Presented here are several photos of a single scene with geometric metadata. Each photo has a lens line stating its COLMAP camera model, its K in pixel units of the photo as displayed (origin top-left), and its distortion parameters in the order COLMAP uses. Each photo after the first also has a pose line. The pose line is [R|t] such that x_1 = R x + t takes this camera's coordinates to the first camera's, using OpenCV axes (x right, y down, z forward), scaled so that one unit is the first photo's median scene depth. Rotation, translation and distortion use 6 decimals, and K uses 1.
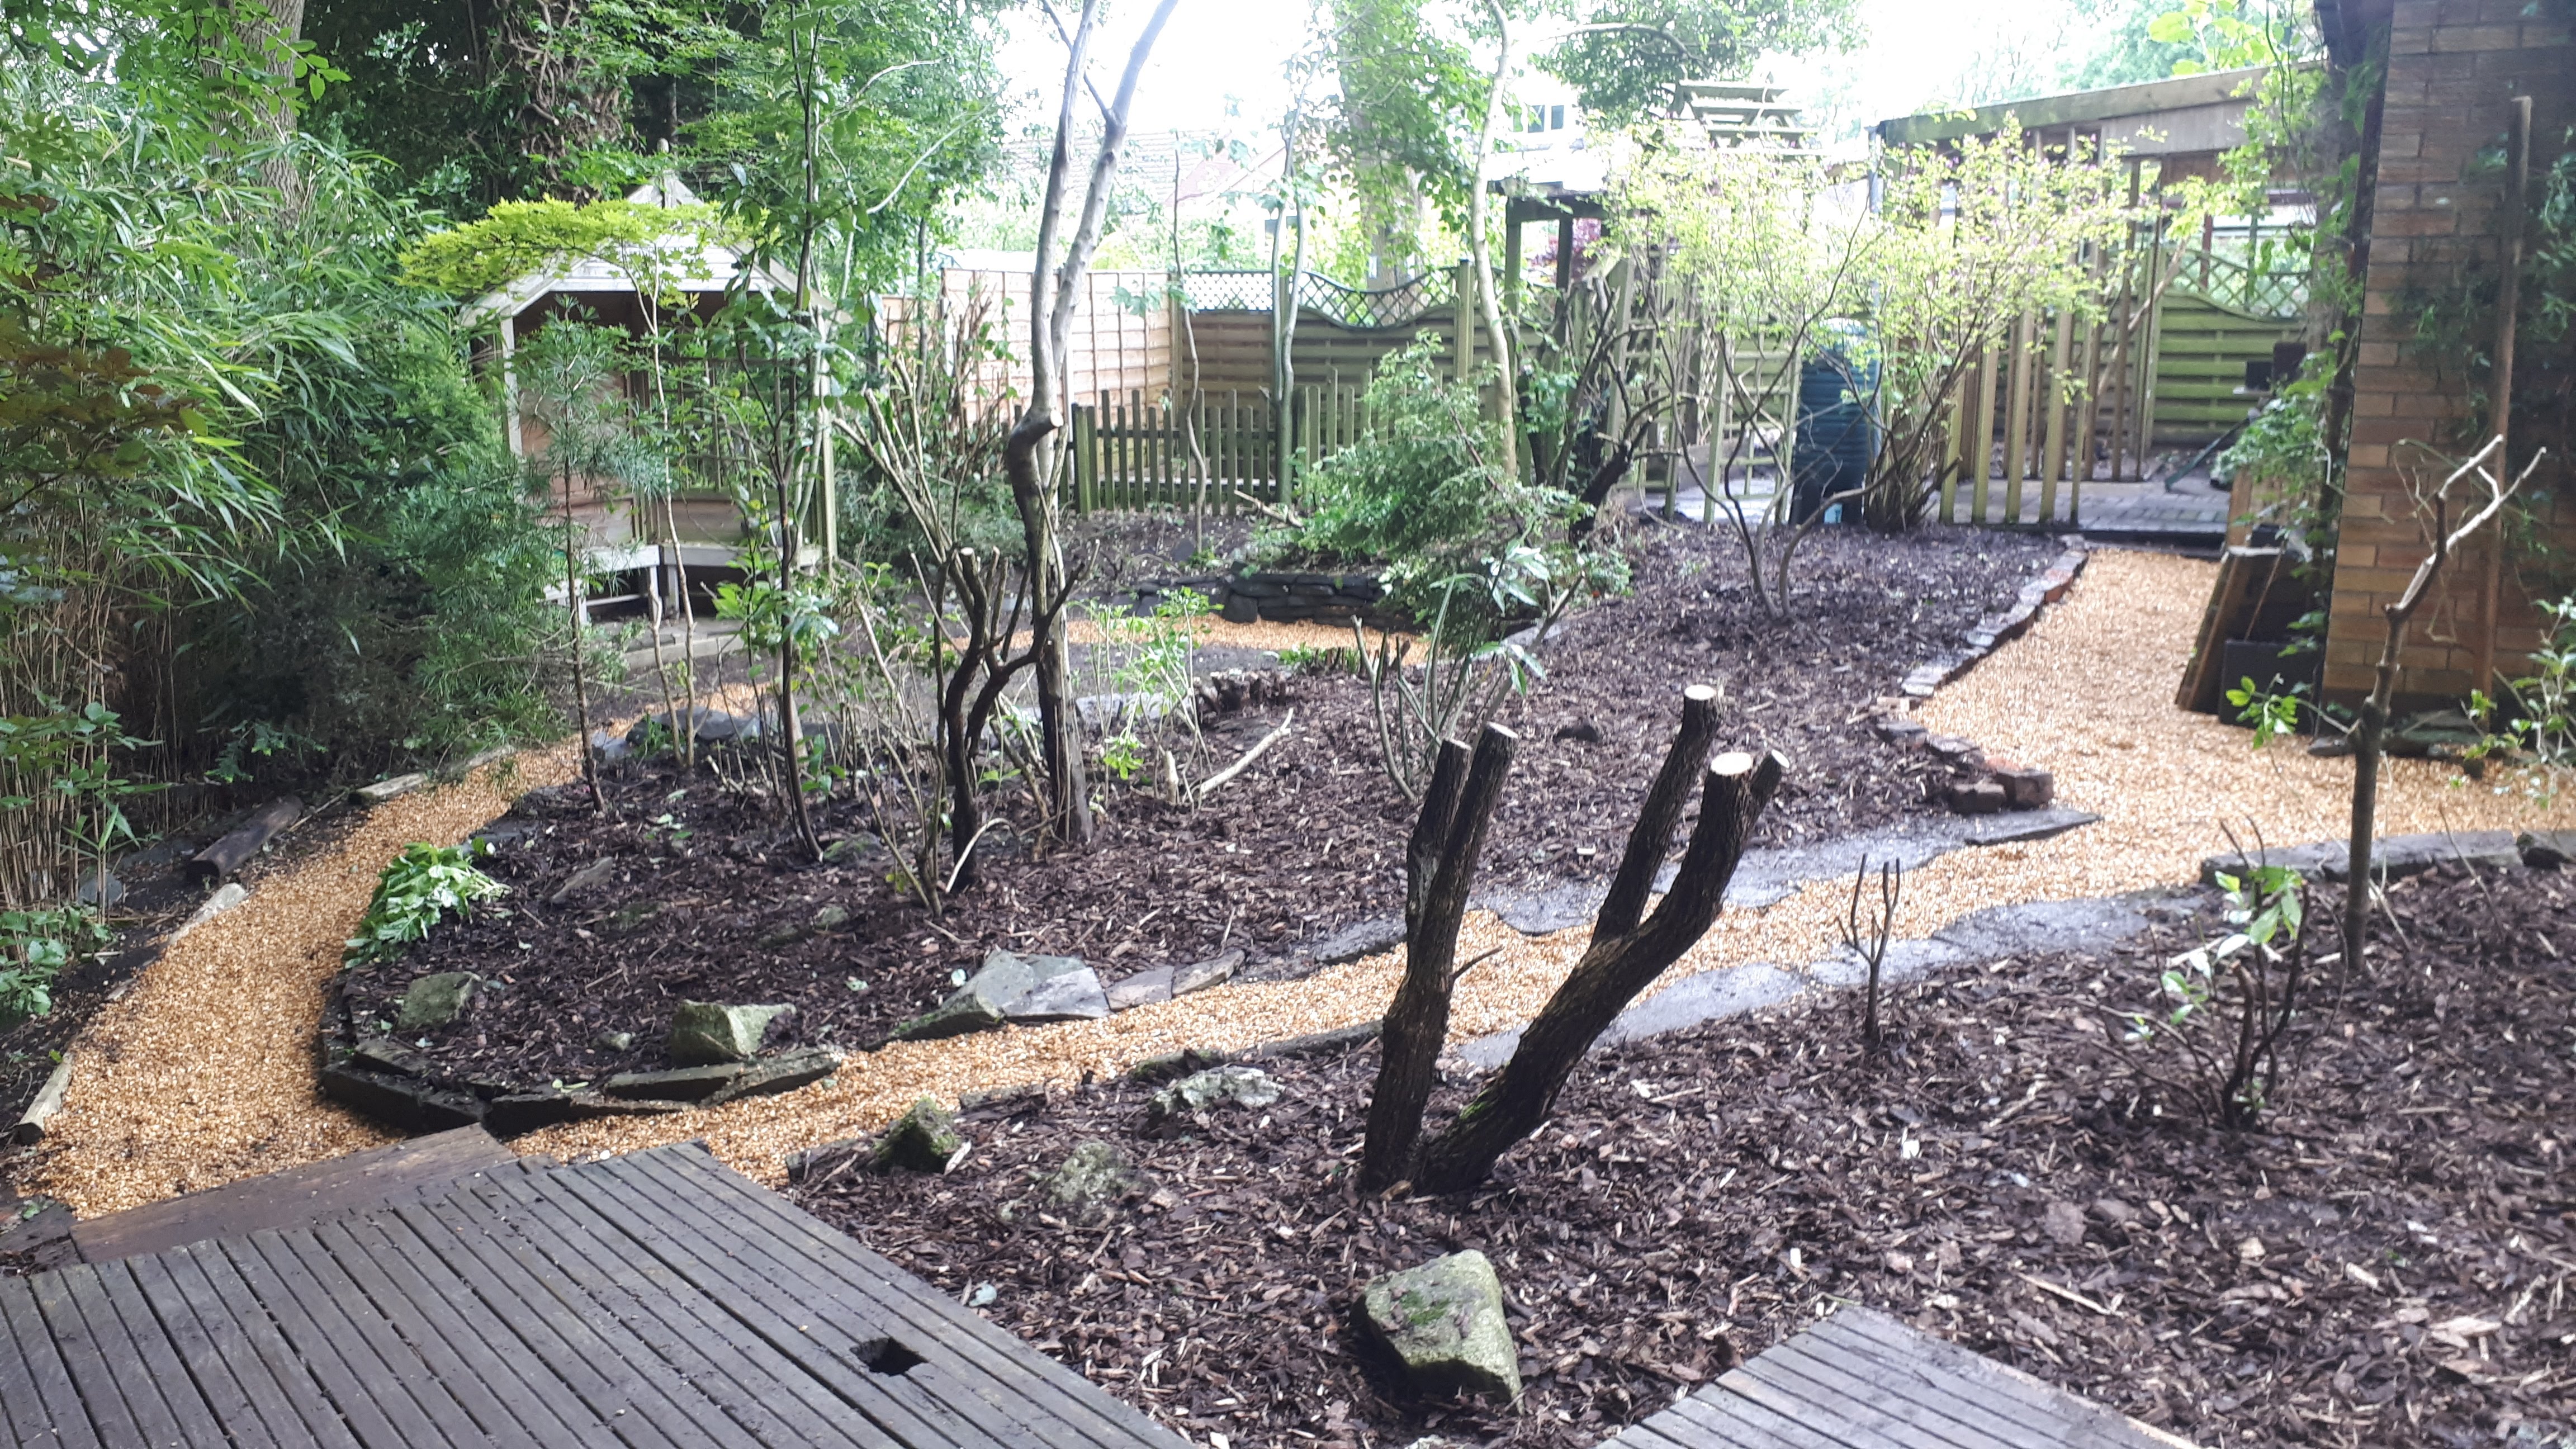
lens RADIAL K [[2088.0, 0, 1284.5], [0, 2088.0, 755.3], [0, 0, 1]] dist [0.207308, -0.458373]
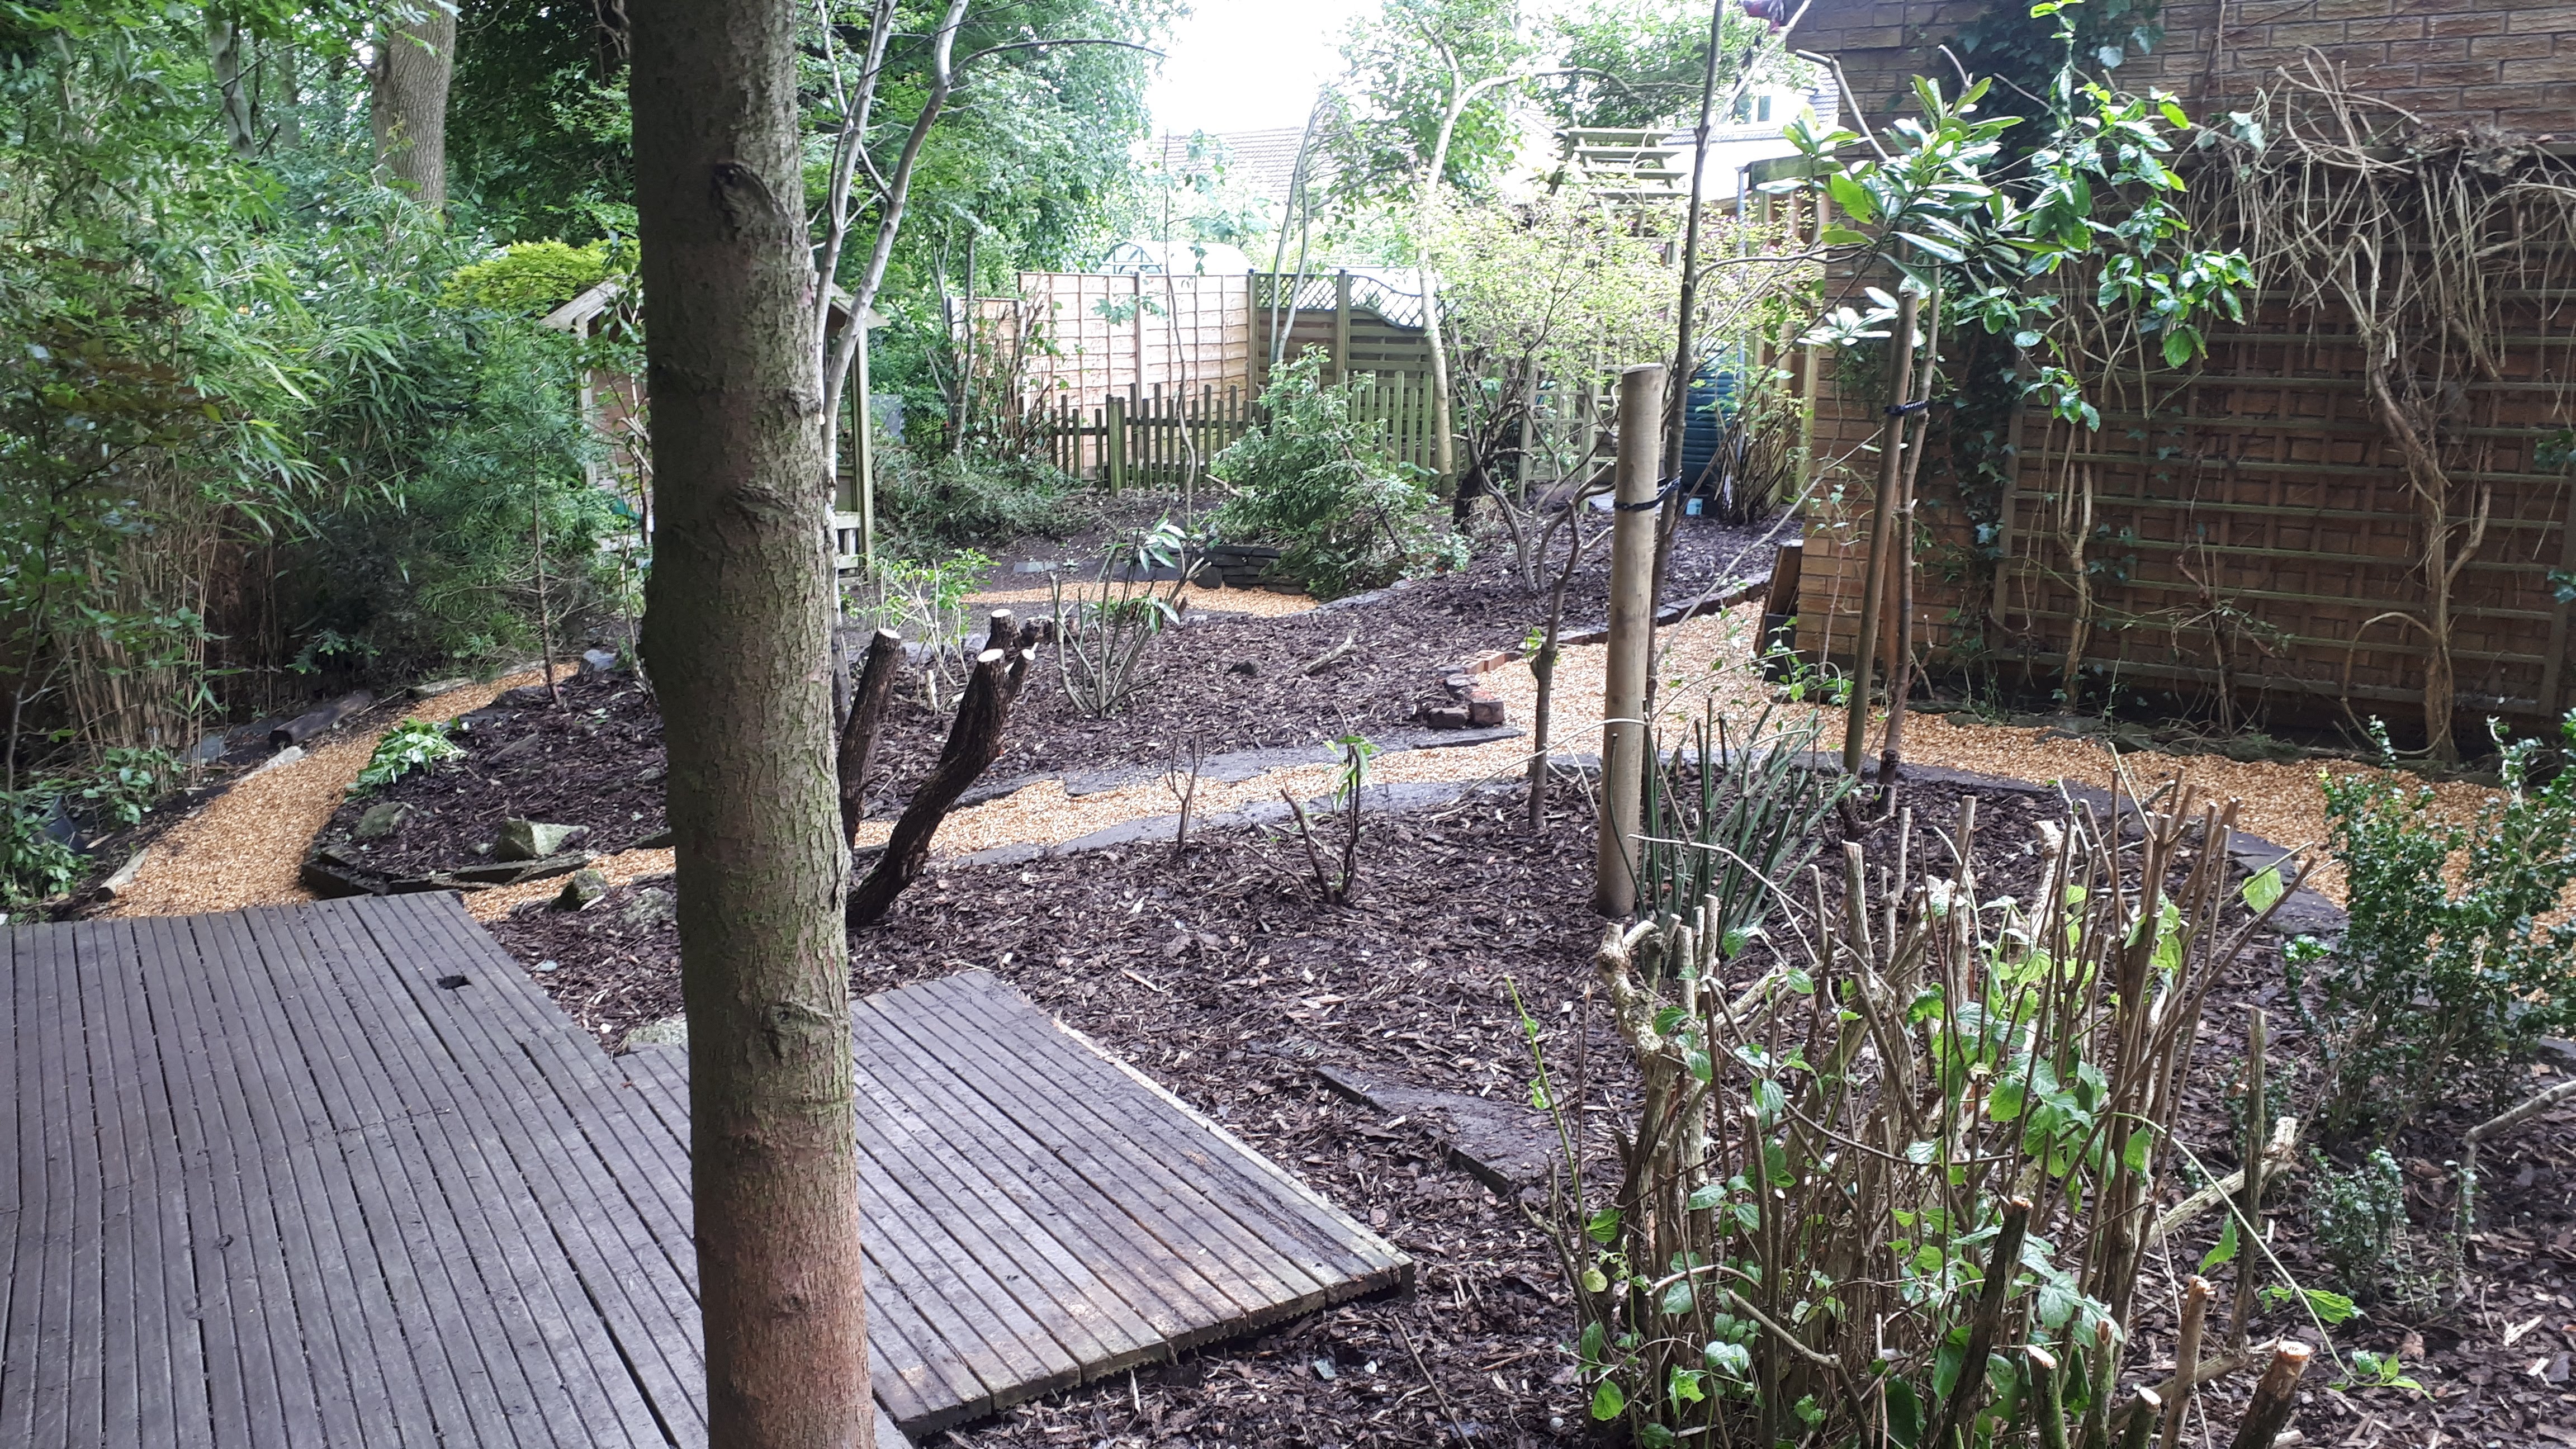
lens RADIAL K [[2040.4, 0, 1210.0], [0, 2040.4, 733.4], [0, 0, 1]] dist [0.254045, -0.700836]
pose [[0.989939, 0.040086, -0.135695, 0.301833], [-0.039821, 0.999196, 0.004663, 0.025611], [0.135772, 0.000787, 0.990740, -0.271257]]
